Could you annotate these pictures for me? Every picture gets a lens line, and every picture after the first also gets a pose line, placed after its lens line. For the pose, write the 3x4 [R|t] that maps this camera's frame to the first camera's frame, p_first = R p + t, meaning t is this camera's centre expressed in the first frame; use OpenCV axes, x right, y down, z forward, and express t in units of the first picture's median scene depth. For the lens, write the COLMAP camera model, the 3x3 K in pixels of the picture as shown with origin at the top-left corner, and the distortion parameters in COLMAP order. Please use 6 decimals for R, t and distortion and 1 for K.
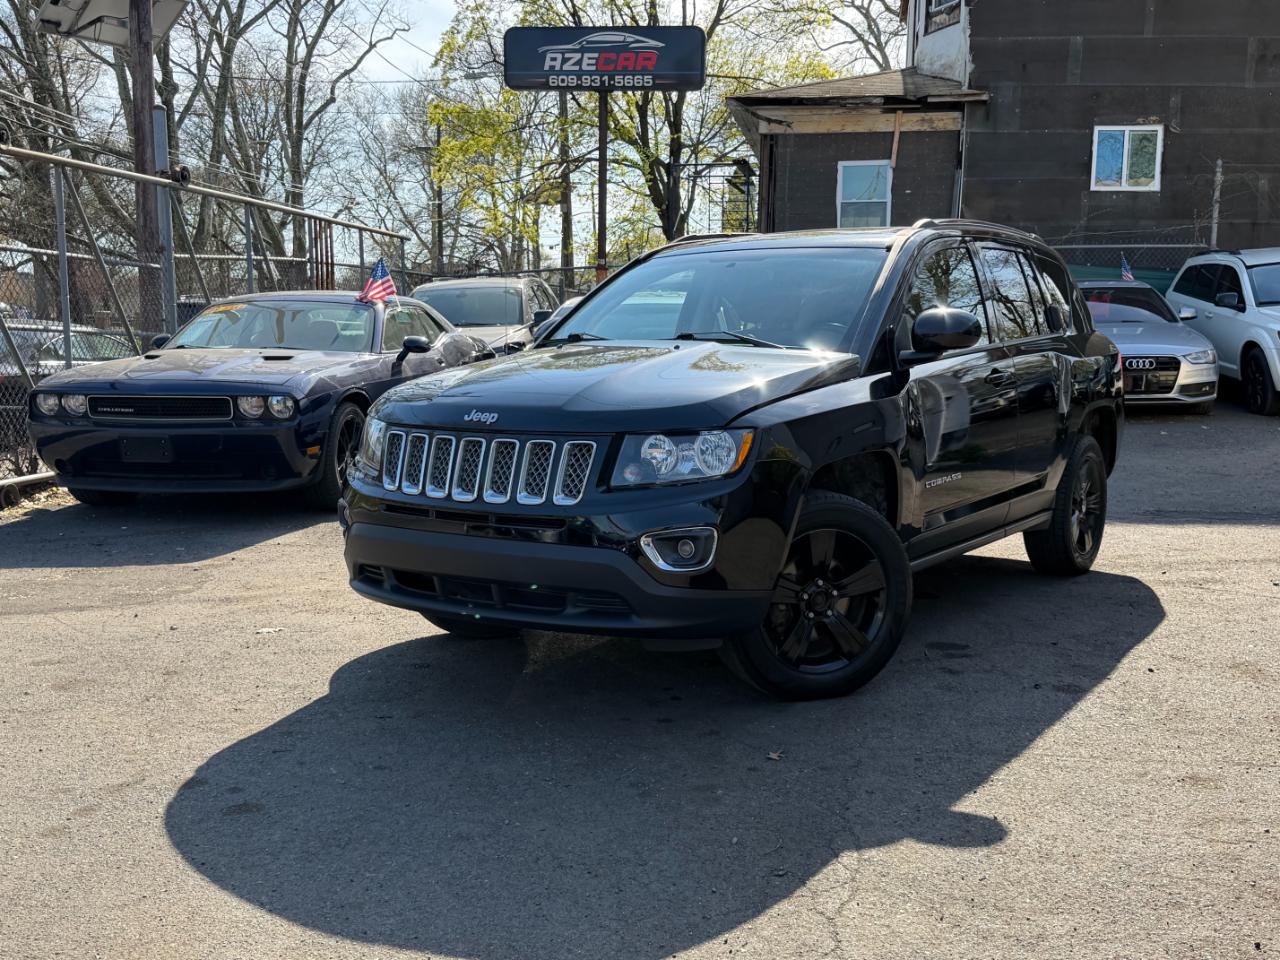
lens RADIAL K [[1279.2, 0, 632.8], [0, 1279.2, 480.9], [0, 0, 1]] dist [0.173116, -0.351842]
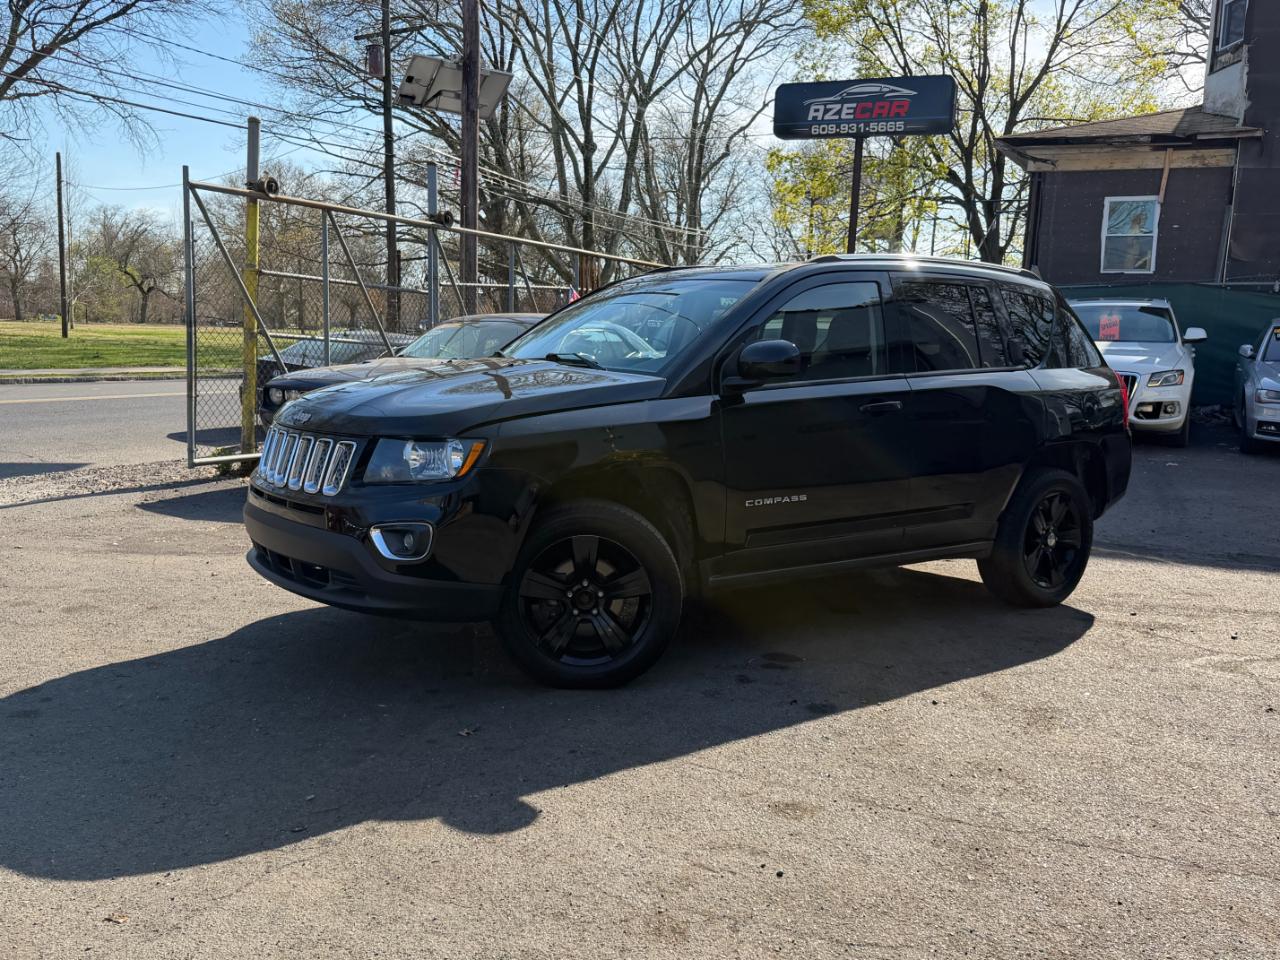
lens RADIAL K [[1116.2, 0, 641.7], [0, 1116.2, 493.8], [0, 0, 1]] dist [0.067055, -0.108446]
pose [[0.947935, 0.070062, -0.310661, 0.195411], [-0.066456, 0.997543, 0.022192, -0.008907], [0.311452, -0.000391, 0.950262, 0.046067]]
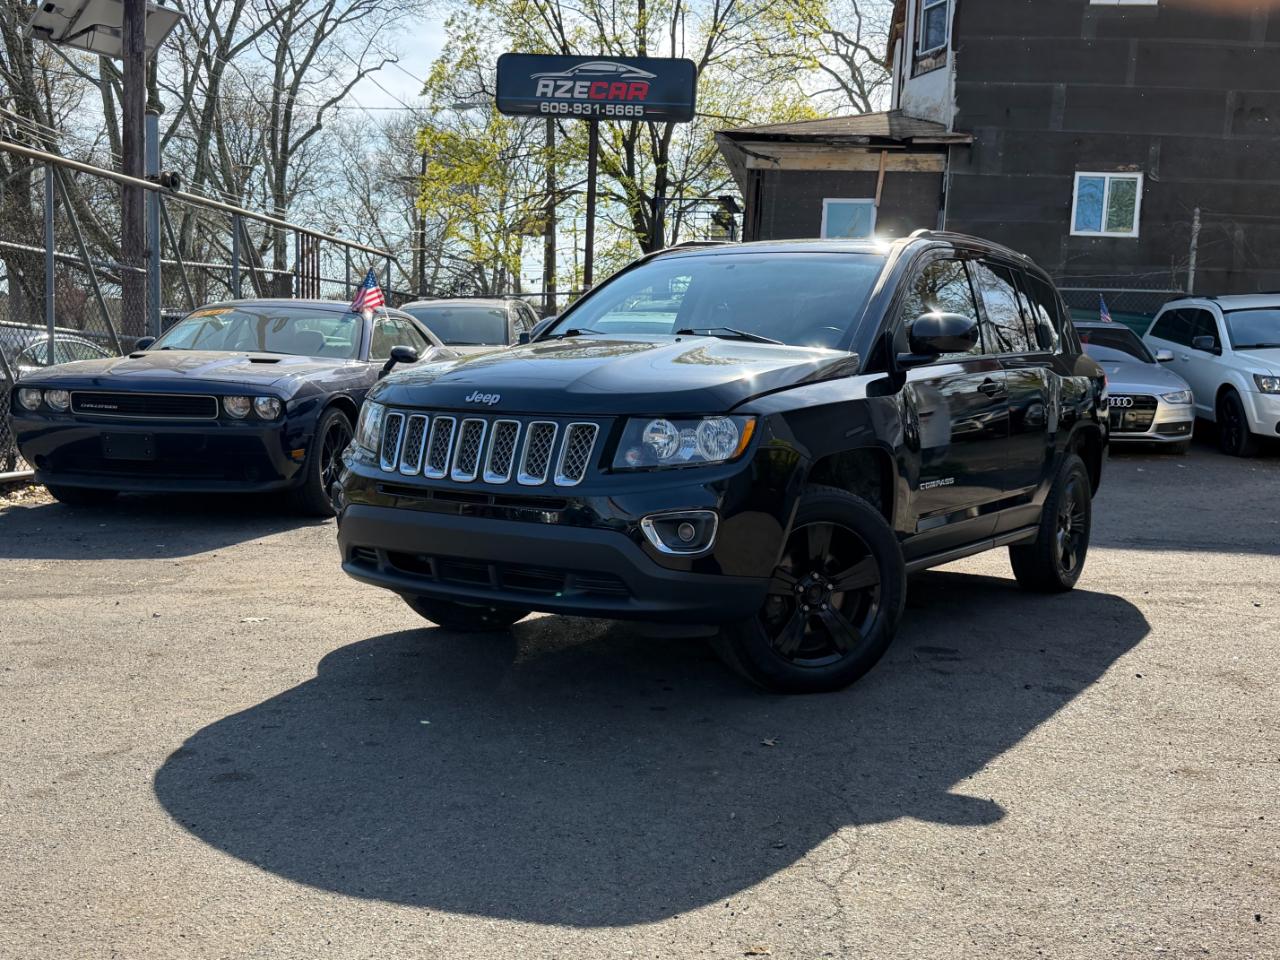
lens RADIAL K [[1280.6, 0, 640.0], [0, 1280.6, 480.0], [0, 0, 1]] dist [0.177529, -0.367735]
pose [[0.999259, 0.028810, 0.025505, -0.007661], [-0.028017, 0.999129, -0.030927, 0.016073], [-0.026374, 0.030190, 0.999196, -0.000188]]
